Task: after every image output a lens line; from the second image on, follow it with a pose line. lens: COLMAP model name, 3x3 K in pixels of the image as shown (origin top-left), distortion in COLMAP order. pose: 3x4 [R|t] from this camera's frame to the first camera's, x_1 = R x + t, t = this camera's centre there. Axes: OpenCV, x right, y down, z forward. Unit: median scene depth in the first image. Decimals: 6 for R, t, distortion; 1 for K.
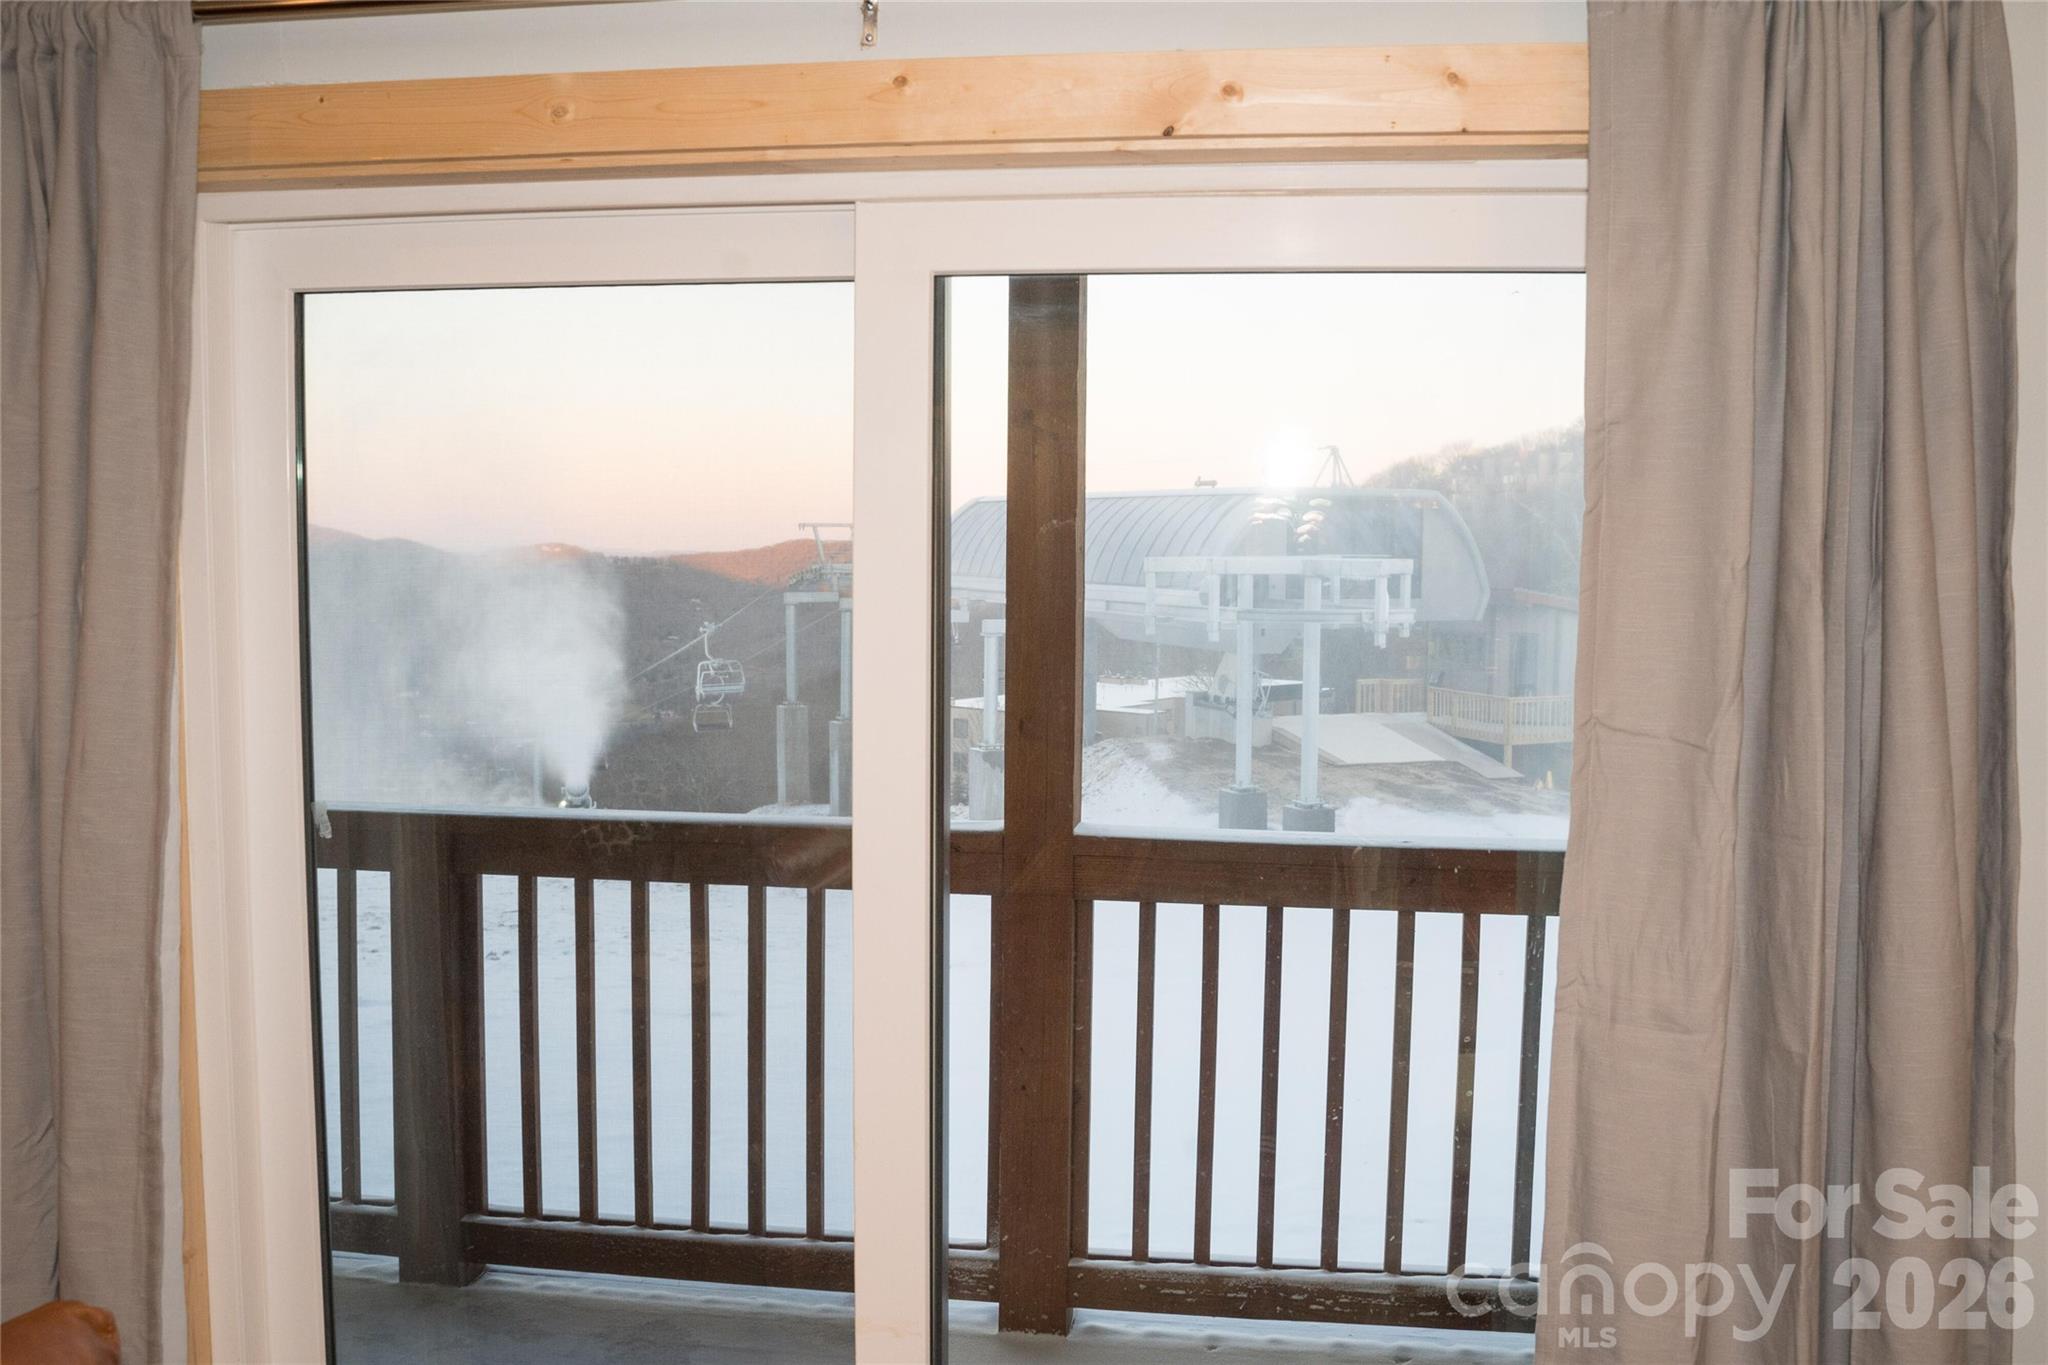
lens RADIAL K [[1753.1, 0, 1024.0], [0, 1753.1, 682.5], [0, 0, 1]] dist [-0.036183, -0.000489]
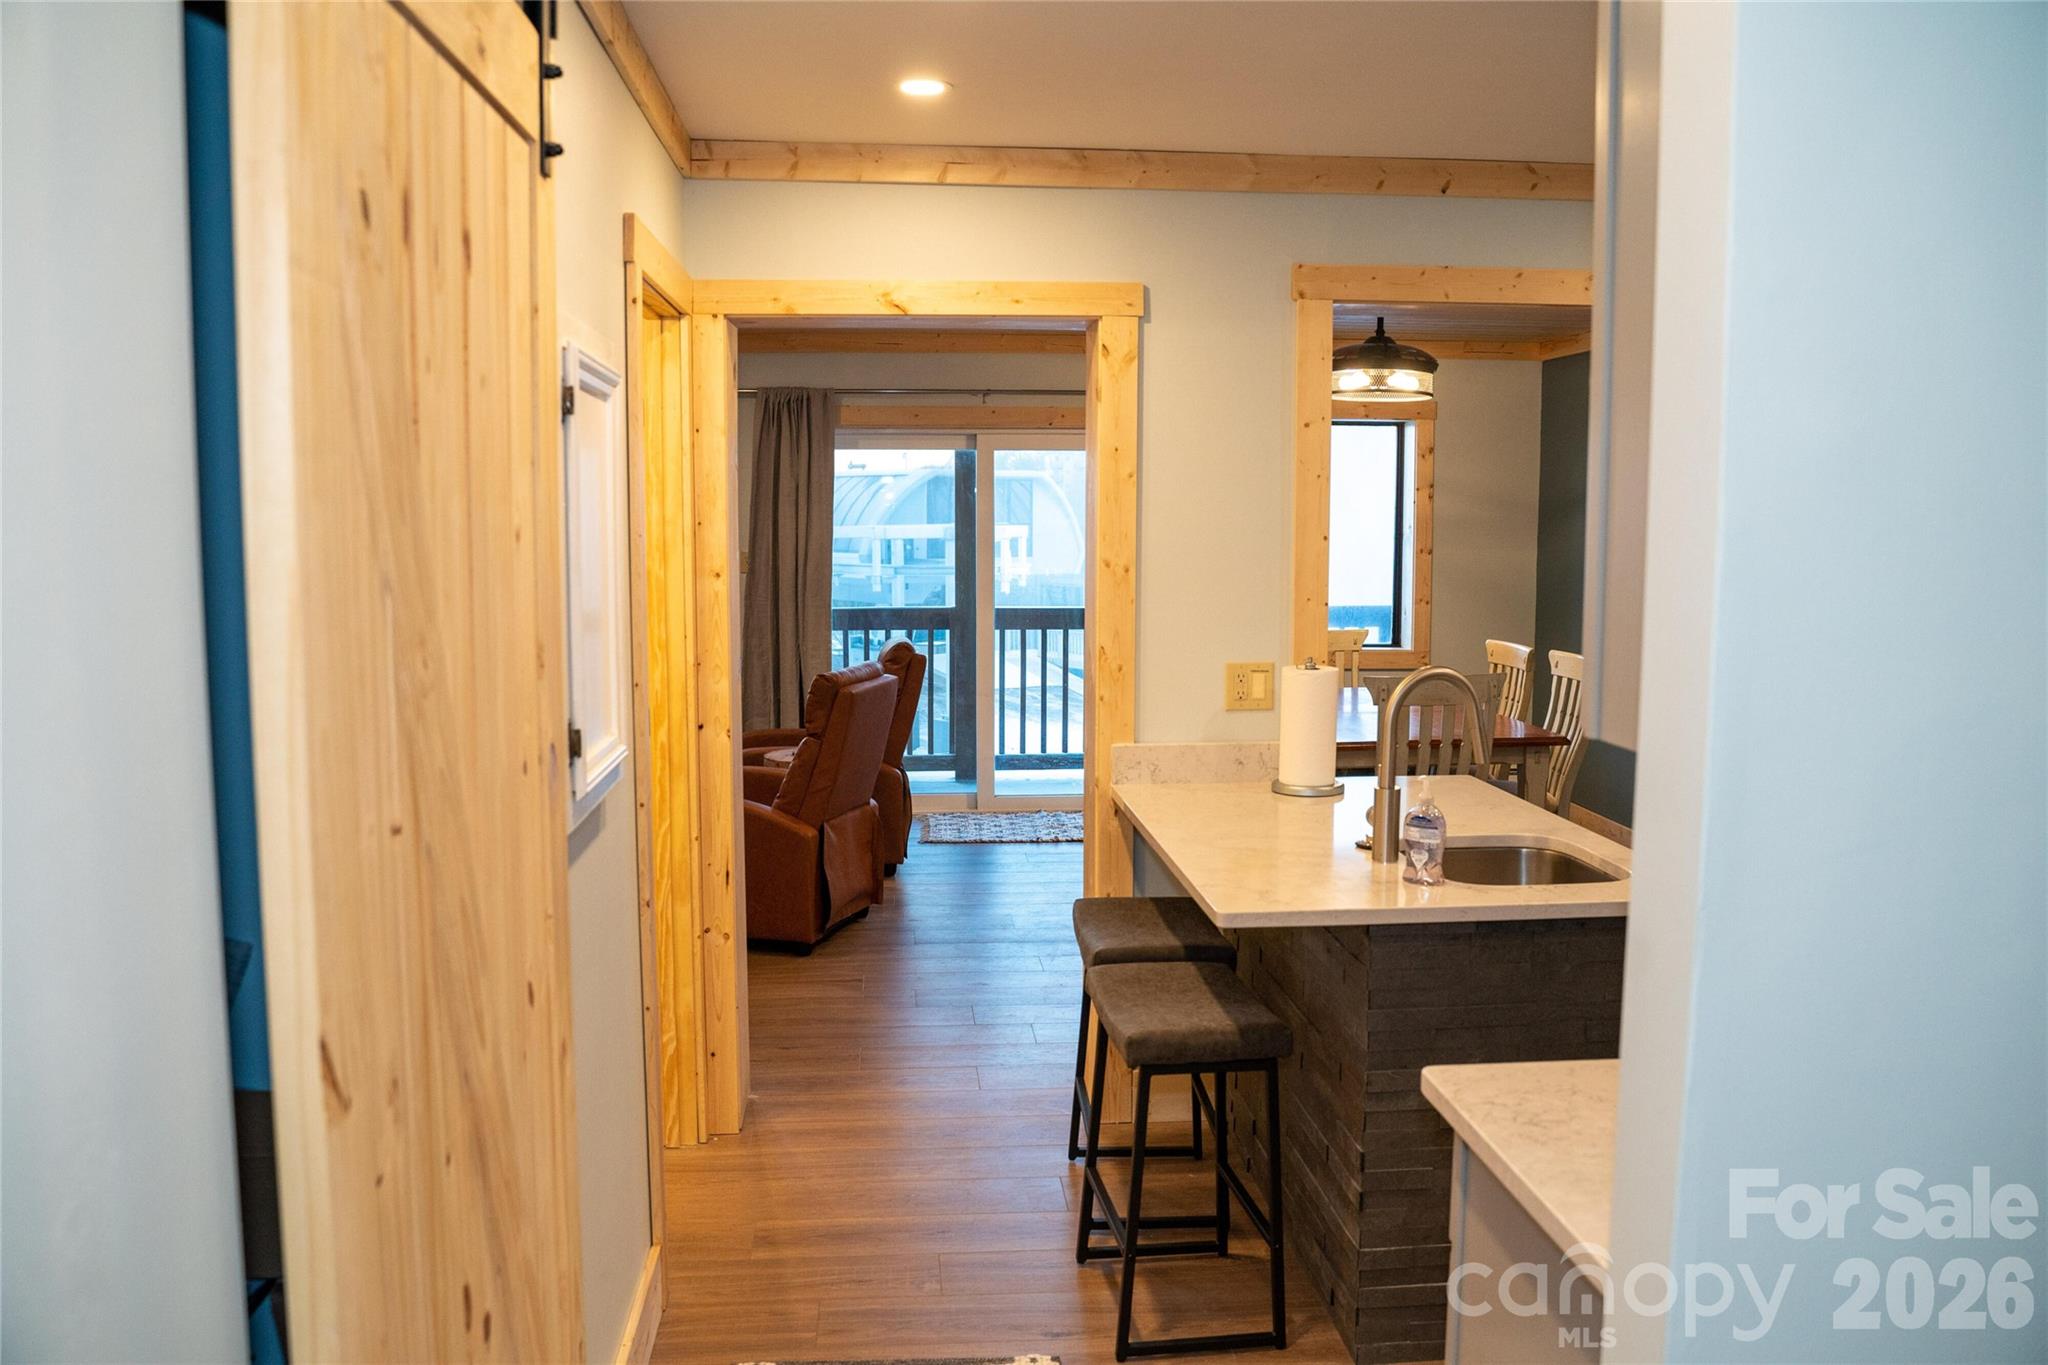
lens RADIAL K [[1626.2, 0, 1022.3], [0, 1626.2, 669.0], [0, 0, 1]] dist [-0.053441, 0.004751]
pose [[0.974428, -0.030268, 0.222651, -0.498684], [0.027014, 0.999479, 0.017650, 0.137491], [-0.223069, -0.011184, 0.974739, -1.653674]]
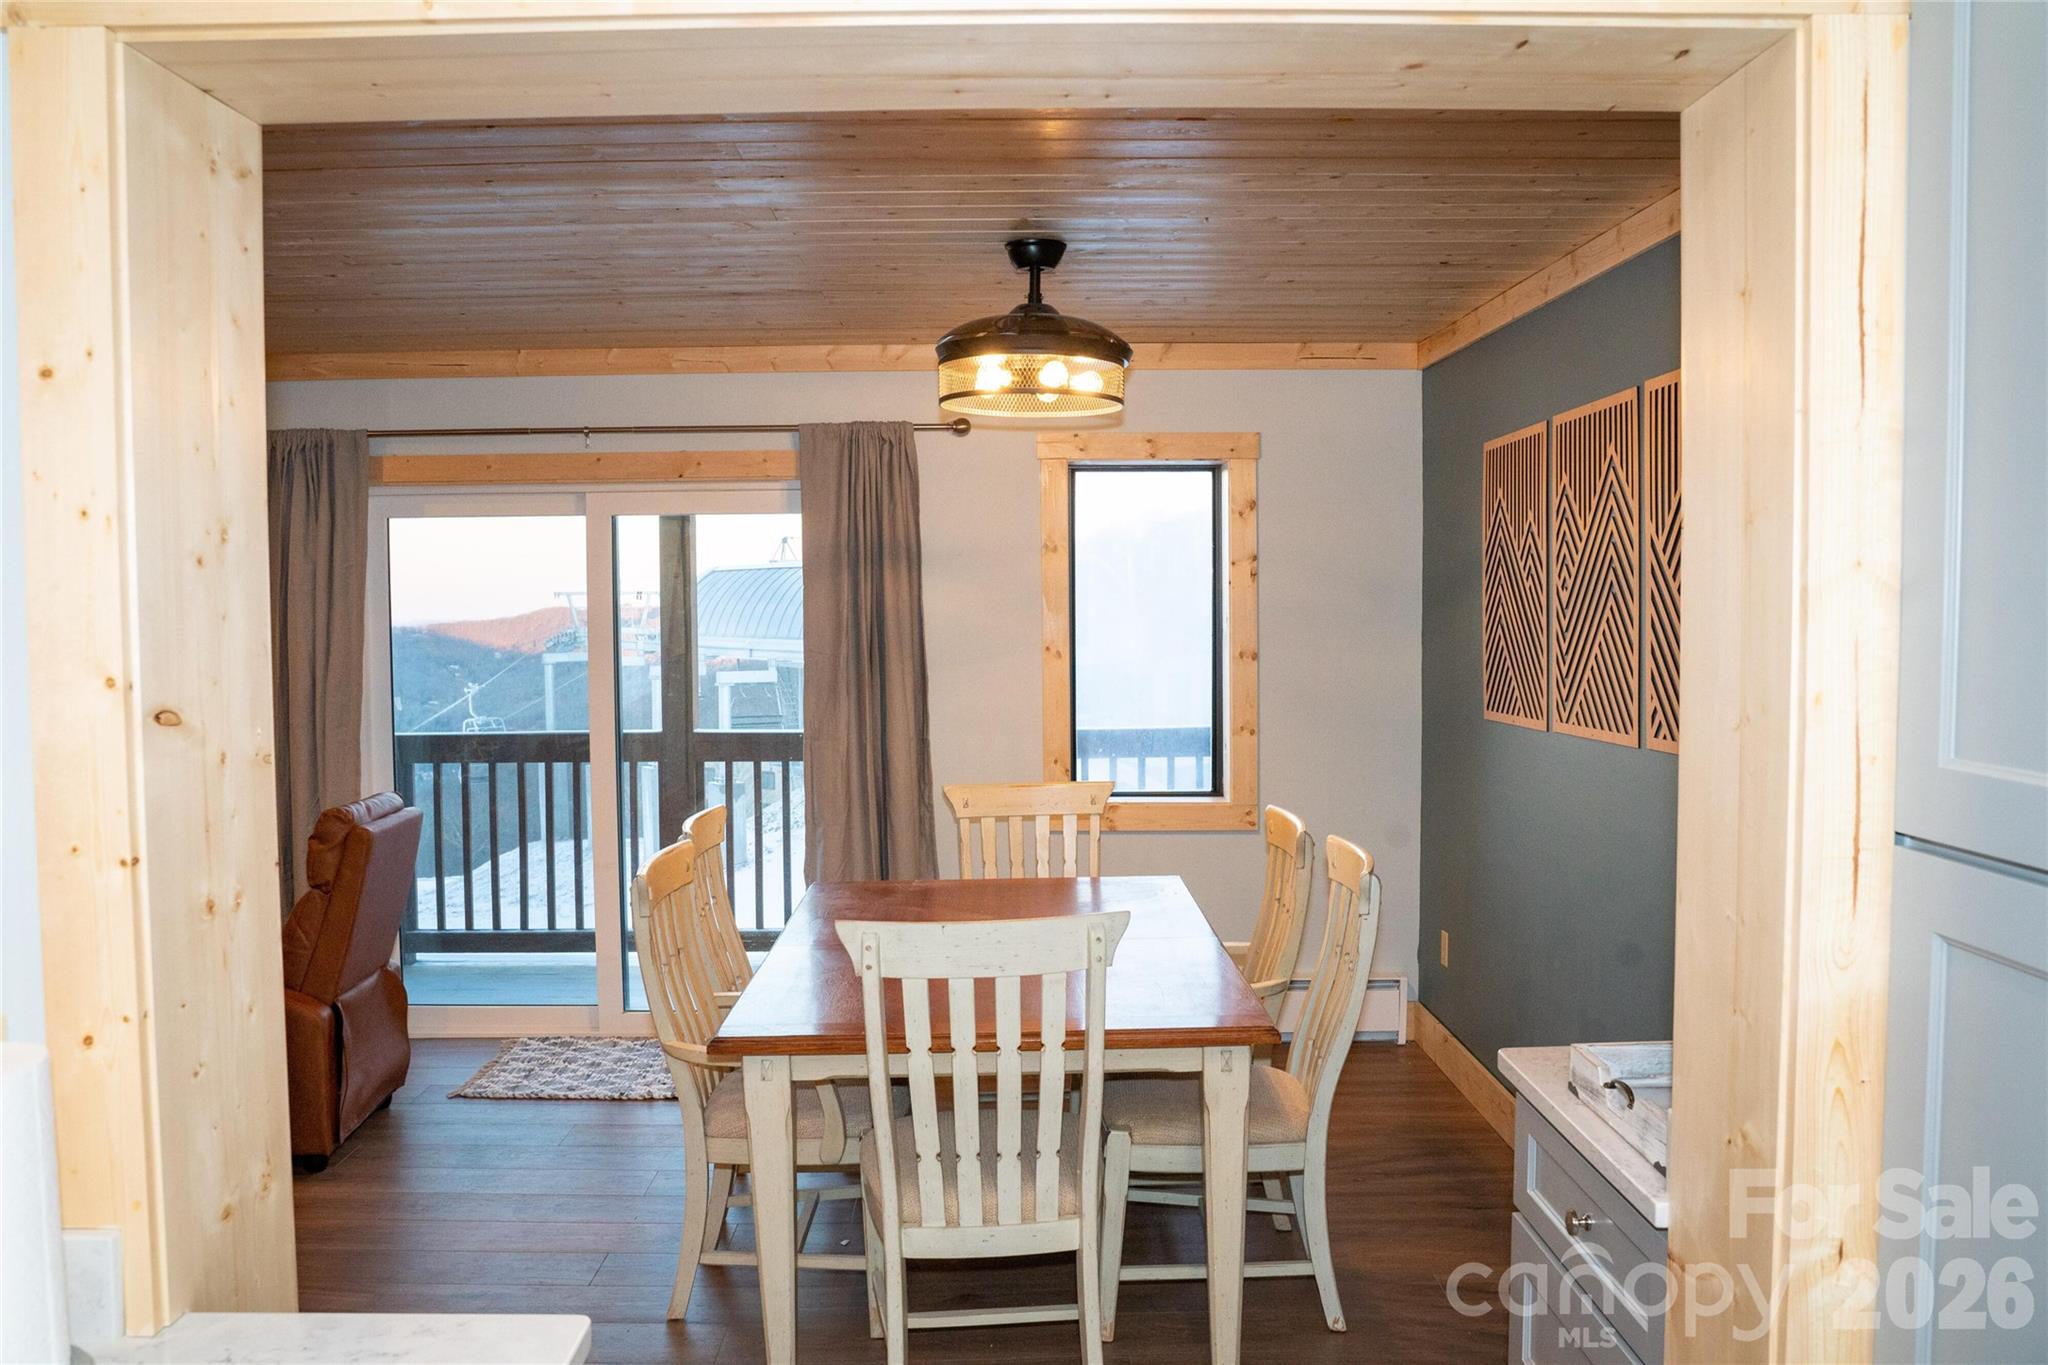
lens RADIAL K [[1629.6, 0, 989.6], [0, 1629.6, 679.5], [0, 0, 1]] dist [-0.000247, 0.000153]
pose [[0.990867, -0.025487, 0.132409, 0.120585], [0.029911, 0.999055, -0.031527, 0.091492], [-0.131480, 0.035199, 0.990694, -1.047206]]
